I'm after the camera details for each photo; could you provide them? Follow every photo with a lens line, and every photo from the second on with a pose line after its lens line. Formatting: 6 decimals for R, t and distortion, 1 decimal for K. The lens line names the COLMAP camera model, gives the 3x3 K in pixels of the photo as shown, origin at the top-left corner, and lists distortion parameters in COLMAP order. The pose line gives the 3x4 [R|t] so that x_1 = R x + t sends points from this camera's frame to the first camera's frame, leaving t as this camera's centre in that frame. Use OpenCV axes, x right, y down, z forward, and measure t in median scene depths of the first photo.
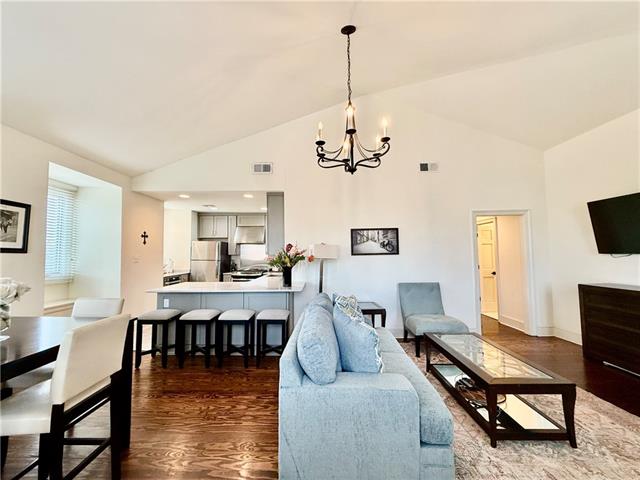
lens RADIAL K [[256.2, 0, 319.7], [0, 256.2, 240.6], [0, 0, 1]] dist [-0.001304, -0.000032]
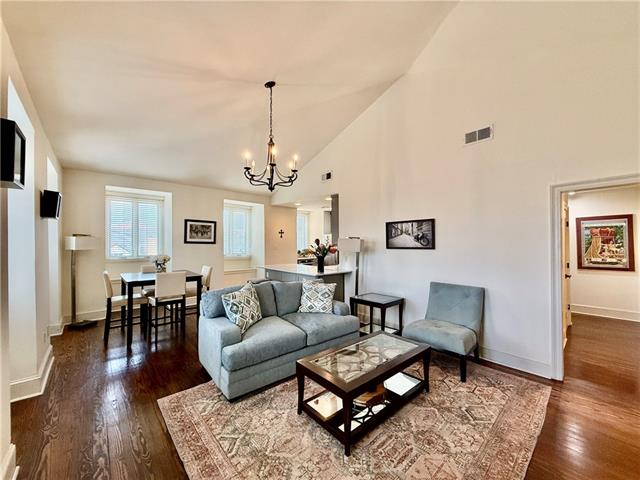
lens RADIAL K [[256.2, 0, 317.9], [0, 256.2, 240.0], [0, 0, 1]] dist [-0.001304, -0.000032]
pose [[0.668068, 0.003094, -0.744094, 0.690108], [0.031940, 0.998950, 0.032830, -0.018368], [0.743415, -0.045699, 0.667268, 0.127651]]
